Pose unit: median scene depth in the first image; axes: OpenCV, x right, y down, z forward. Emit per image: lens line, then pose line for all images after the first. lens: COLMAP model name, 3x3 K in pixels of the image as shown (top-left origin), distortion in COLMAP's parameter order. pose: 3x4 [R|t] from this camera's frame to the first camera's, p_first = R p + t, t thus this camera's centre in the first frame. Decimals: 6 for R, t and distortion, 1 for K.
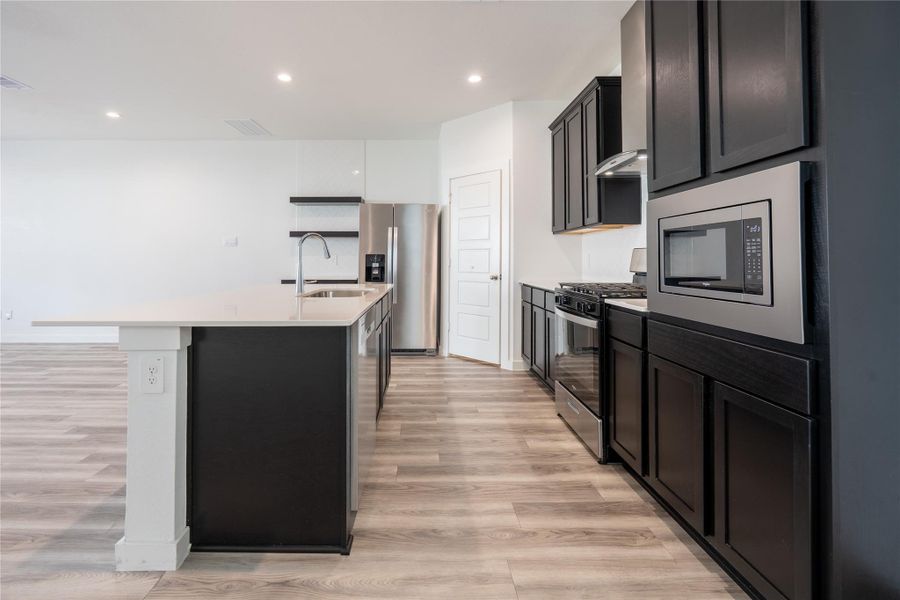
lens RADIAL K [[413.5, 0, 438.5], [0, 413.5, 258.6], [0, 0, 1]] dist [-0.004407, -0.000762]
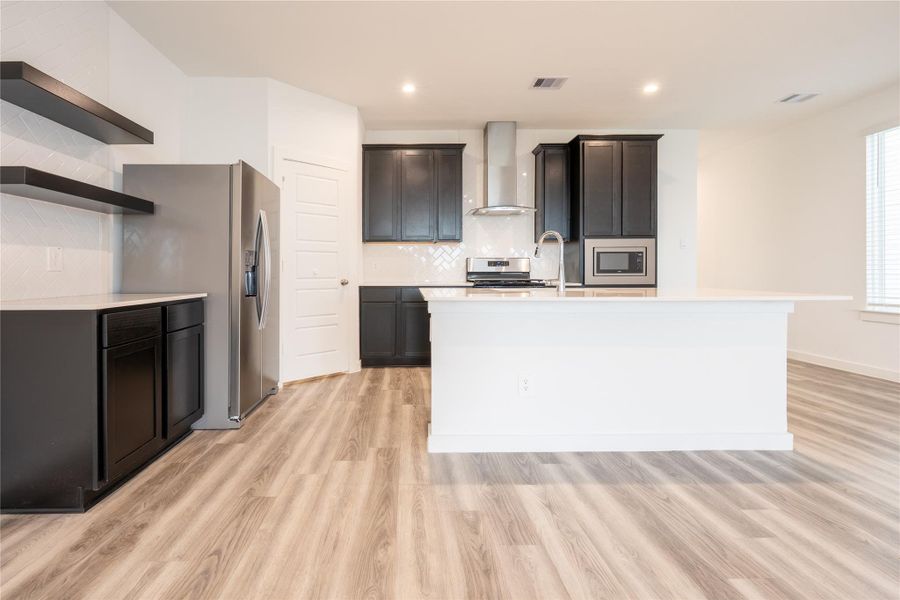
lens RADIAL K [[413.5, 0, 408.8], [0, 413.5, 279.9], [0, 0, 1]] dist [-0.004407, -0.000762]
pose [[0.029298, -0.015208, 0.999455, -1.219215], [0.001375, 0.999884, 0.015174, 0.038210], [-0.999570, 0.000929, 0.029315, 1.232124]]
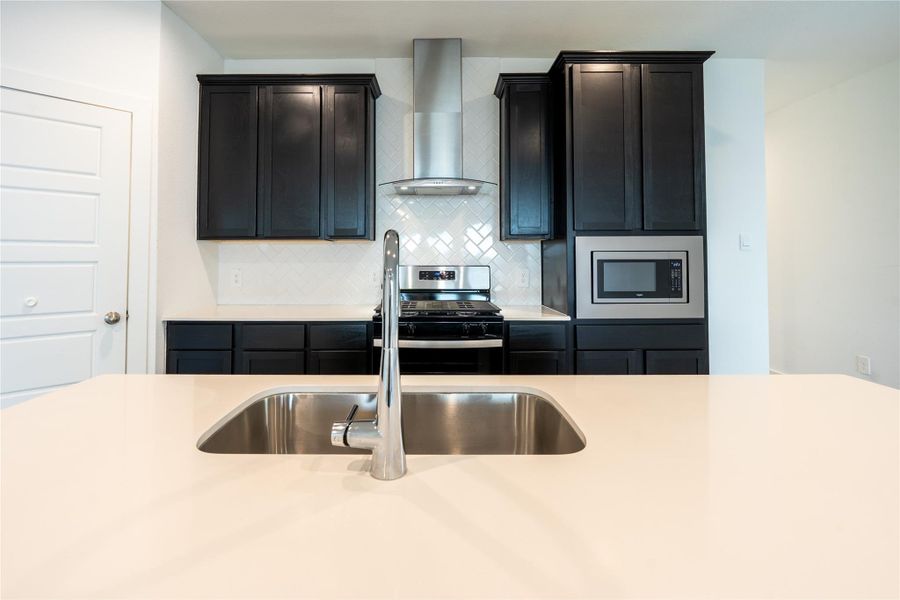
lens RADIAL K [[413.5, 0, 425.3], [0, 413.5, 250.6], [0, 0, 1]] dist [-0.004407, -0.000762]
pose [[0.039434, 0.023080, 0.998956, -0.533447], [-0.001301, 0.999734, -0.023047, -0.039088], [-0.999221, -0.000391, 0.039453, 0.902981]]
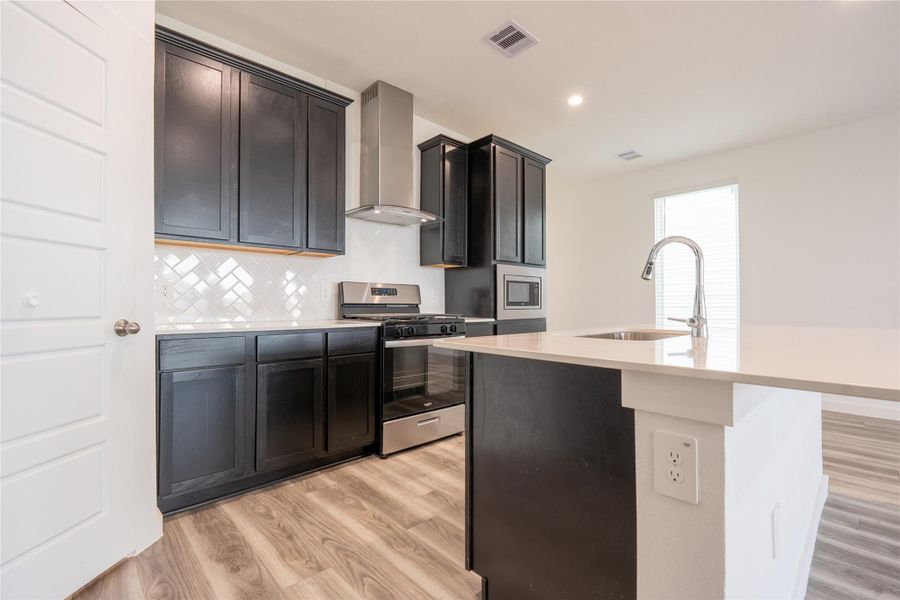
lens RADIAL K [[413.5, 0, 453.3], [0, 413.5, 295.7], [0, 0, 1]] dist [-0.004407, -0.000762]
pose [[-0.670648, 0.017309, 0.741574, -0.504057], [-0.001626, 0.999691, -0.024804, 0.037821], [-0.741774, -0.017840, -0.670413, 1.548939]]
